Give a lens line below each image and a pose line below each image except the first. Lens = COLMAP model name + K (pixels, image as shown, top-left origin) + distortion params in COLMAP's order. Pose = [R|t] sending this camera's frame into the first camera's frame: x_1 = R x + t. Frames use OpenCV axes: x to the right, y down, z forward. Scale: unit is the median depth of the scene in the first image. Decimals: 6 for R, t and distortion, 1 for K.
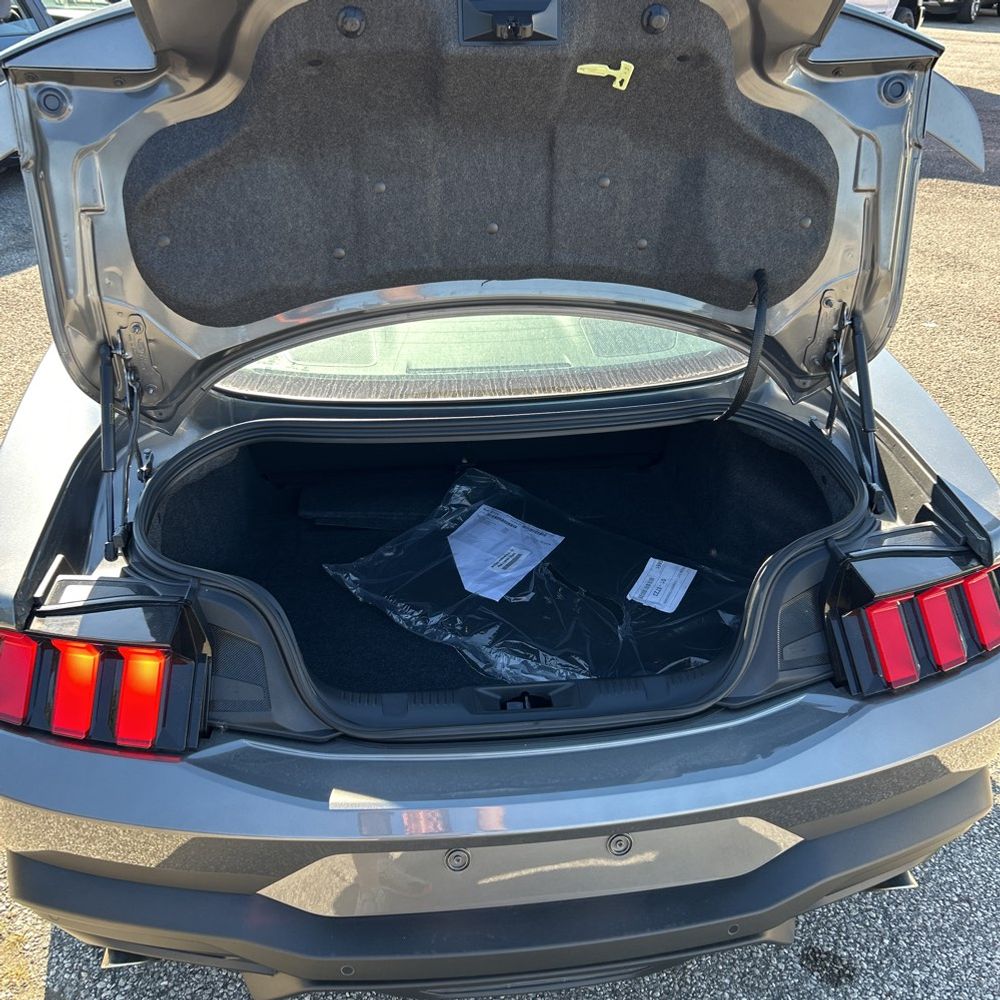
lens RADIAL K [[1031.2, 0, 491.8], [0, 1031.2, 502.2], [0, 0, 1]] dist [0.008675, 0.000000]
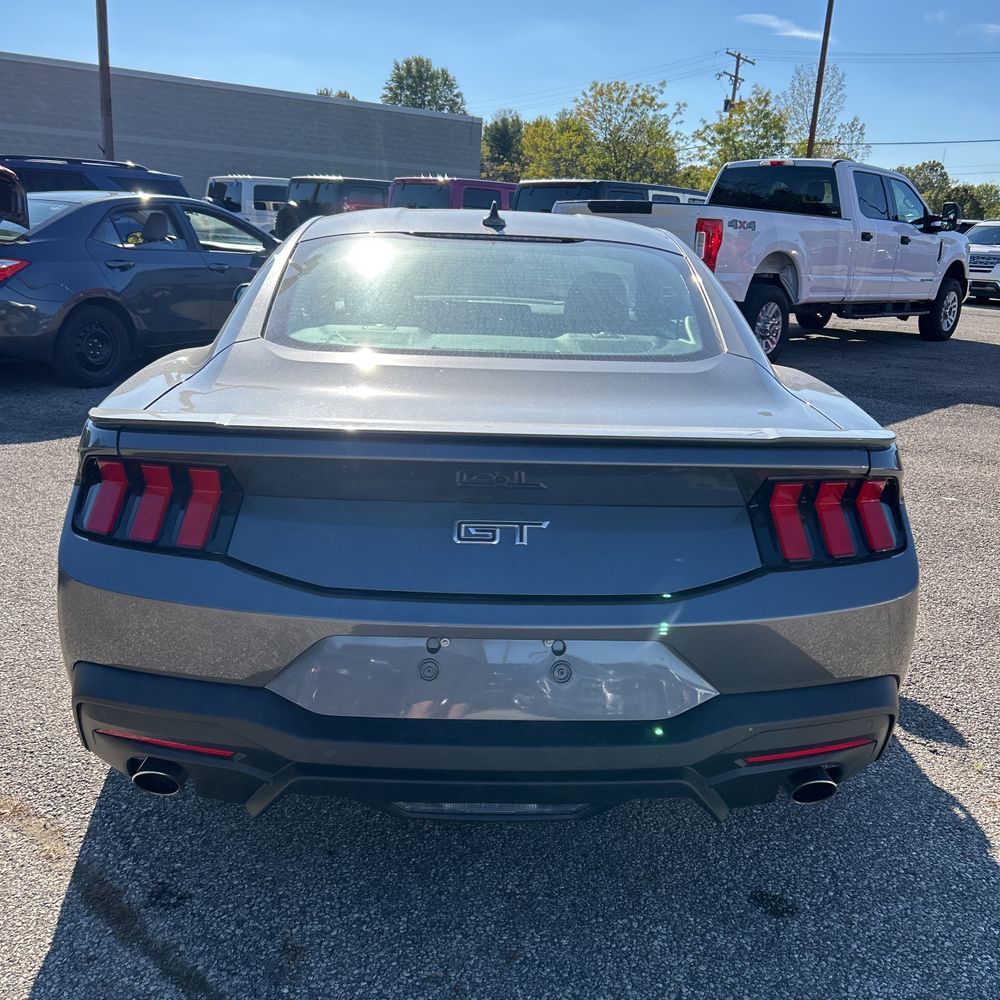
lens RADIAL K [[1031.2, 0, 505.4], [0, 1031.2, 494.9], [0, 0, 1]] dist [0.008675, 0.000000]
pose [[0.995741, 0.052769, -0.075599, 0.104317], [-0.070553, 0.963992, -0.256403, 0.332474], [0.059347, 0.260645, 0.963609, -0.176526]]
